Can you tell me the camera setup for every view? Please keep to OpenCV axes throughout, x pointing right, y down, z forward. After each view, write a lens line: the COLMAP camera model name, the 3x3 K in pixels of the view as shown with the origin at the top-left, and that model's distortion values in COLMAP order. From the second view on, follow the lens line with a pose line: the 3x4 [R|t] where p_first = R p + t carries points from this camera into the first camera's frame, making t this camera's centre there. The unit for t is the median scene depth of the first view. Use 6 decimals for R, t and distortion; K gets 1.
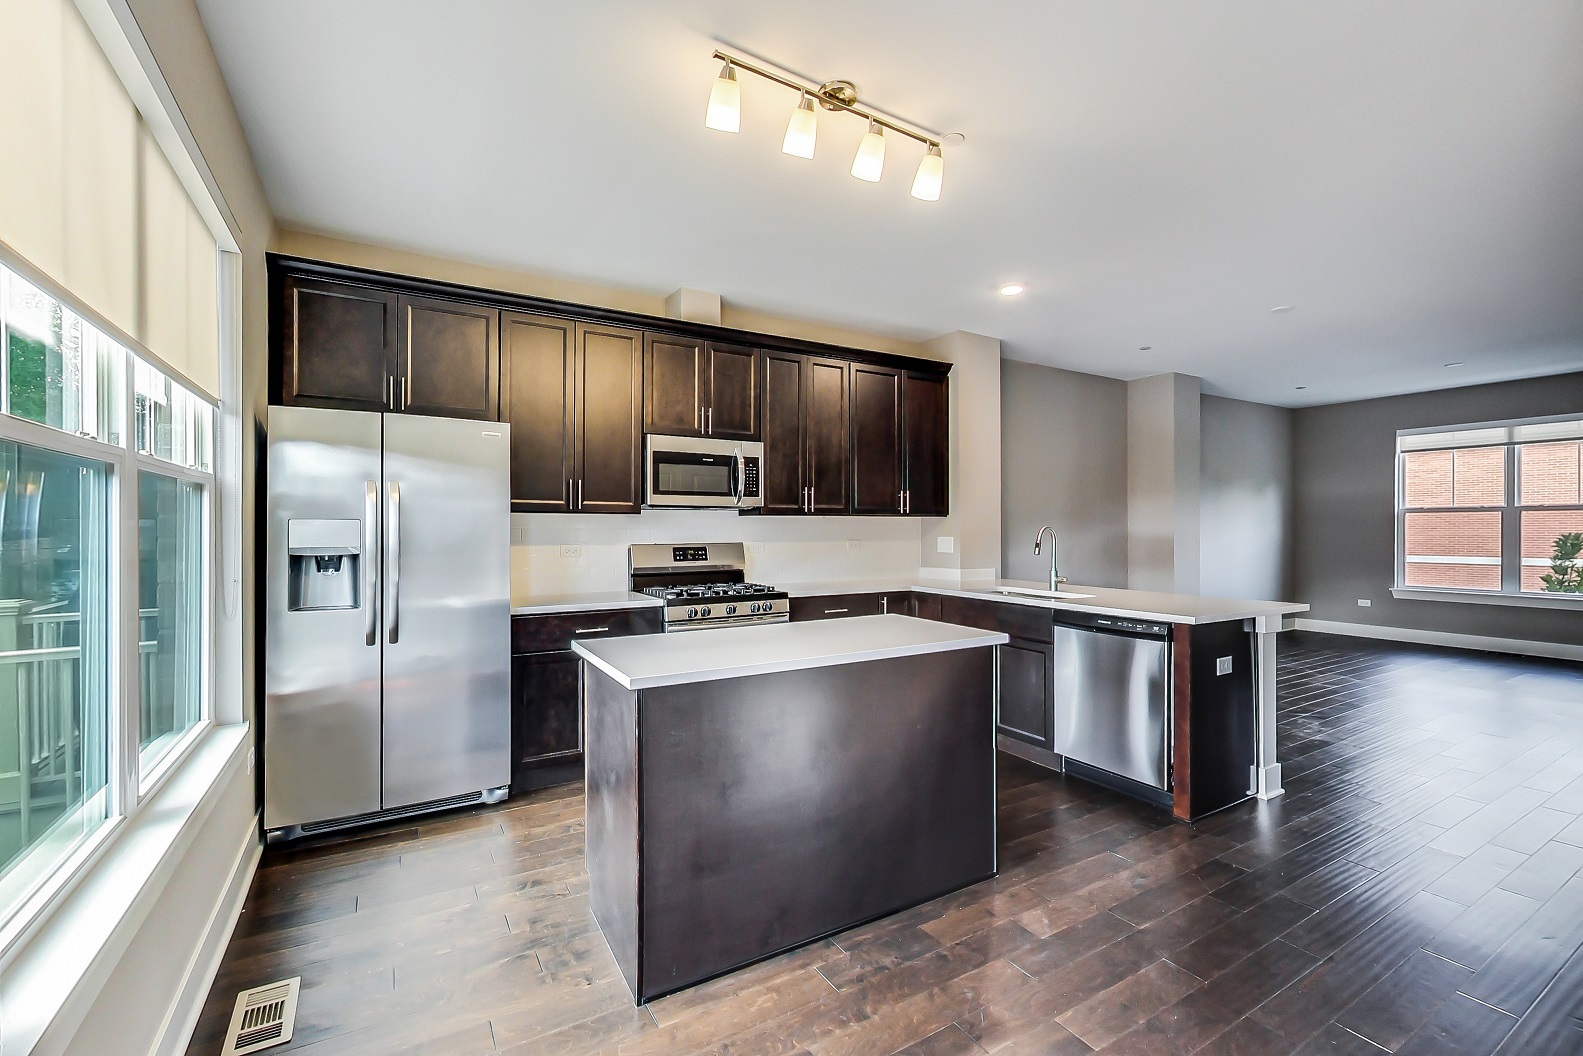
lens RADIAL K [[677.4, 0, 791.5], [0, 677.4, 528.0], [0, 0, 1]] dist [-0.002764, -0.000114]
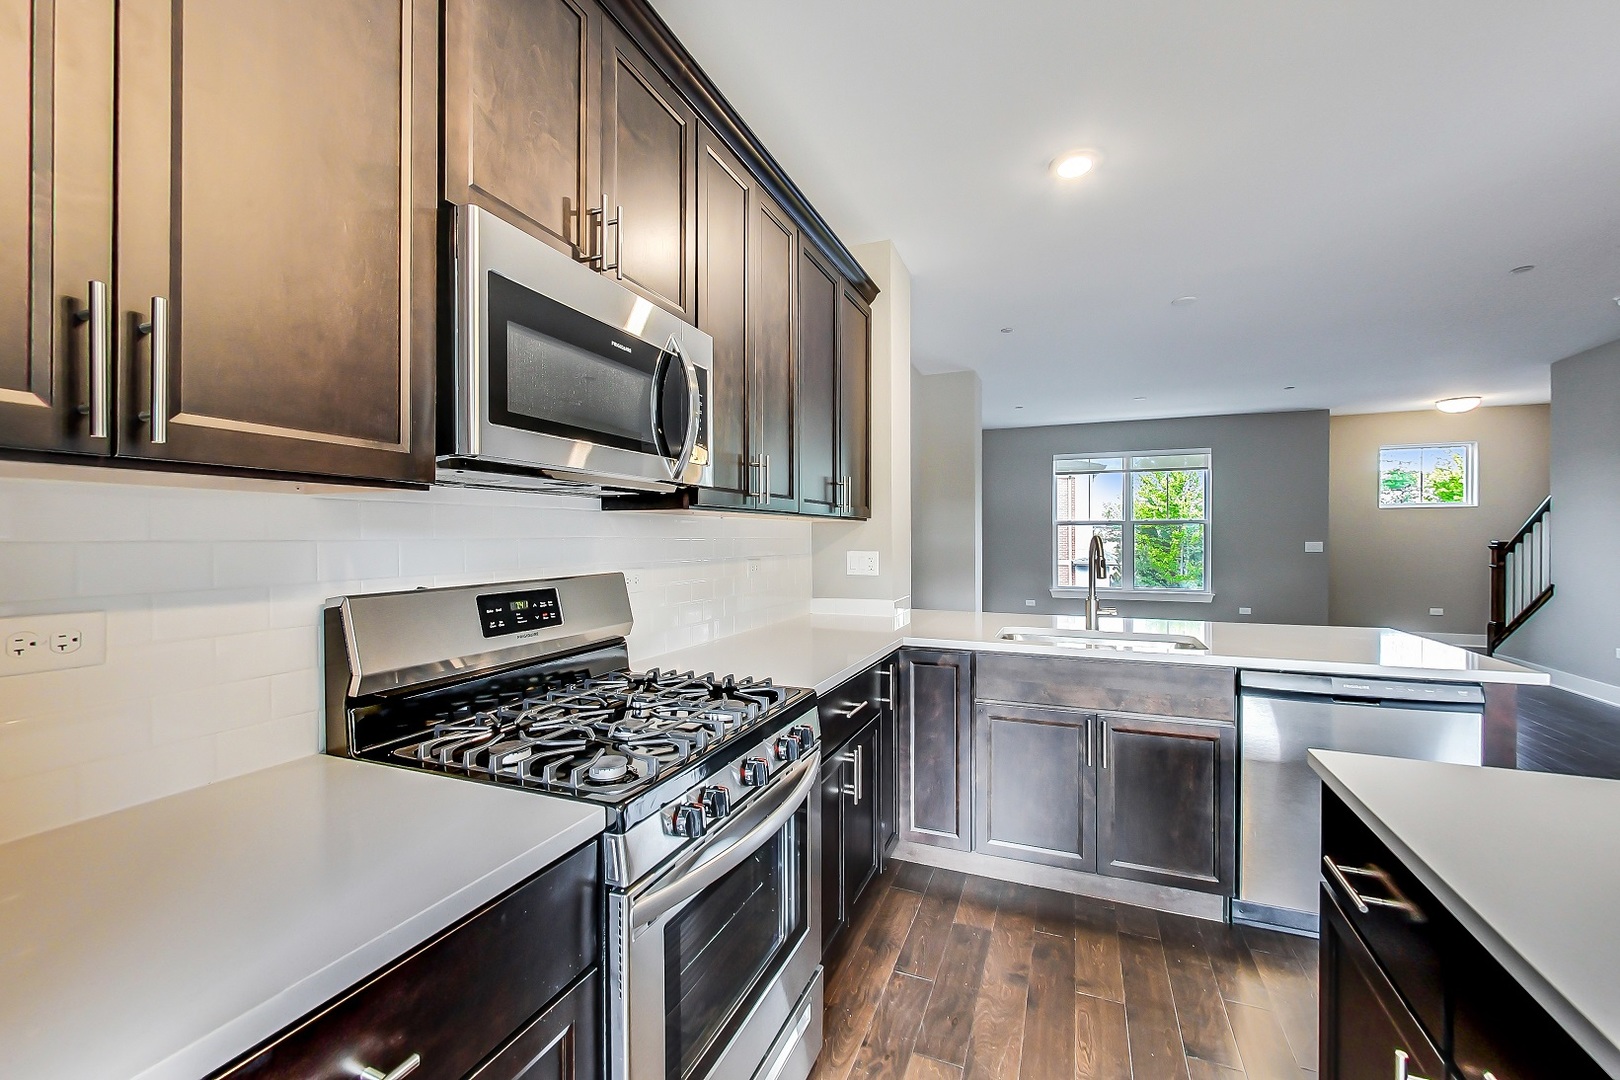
lens RADIAL K [[653.0, 0, 810.0], [0, 653.0, 540.0], [0, 0, 1]] dist [-0.000457, 0.000000]
pose [[0.792863, -0.002510, 0.609395, -0.264894], [0.000723, 0.999995, 0.003177, -0.000700], [-0.609400, -0.002078, 0.792860, 0.695769]]
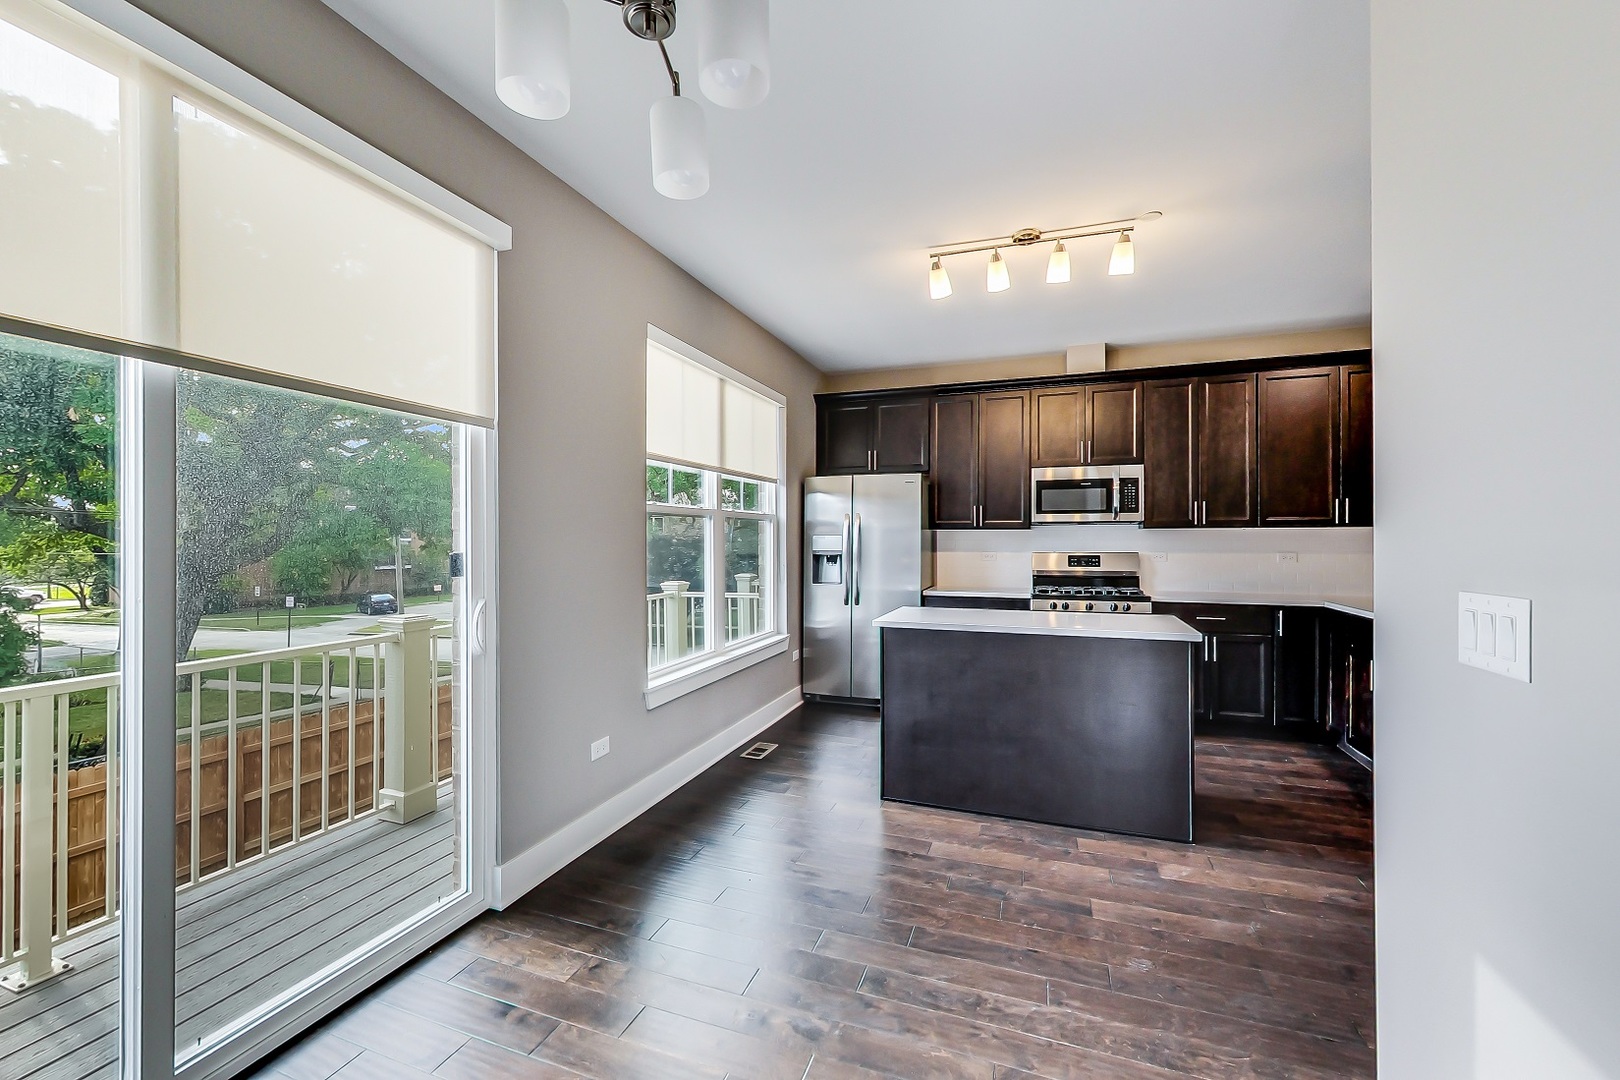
lens RADIAL K [[634.8, 0, 810.0], [0, 634.8, 540.0], [0, 0, 1]] dist [-0.000462, -0.000182]
pose [[0.636099, -0.000181, -0.771608, 0.460972], [0.001522, 0.999998, 0.001020, -0.001375], [0.771606, -0.001823, 0.636098, -0.115628]]
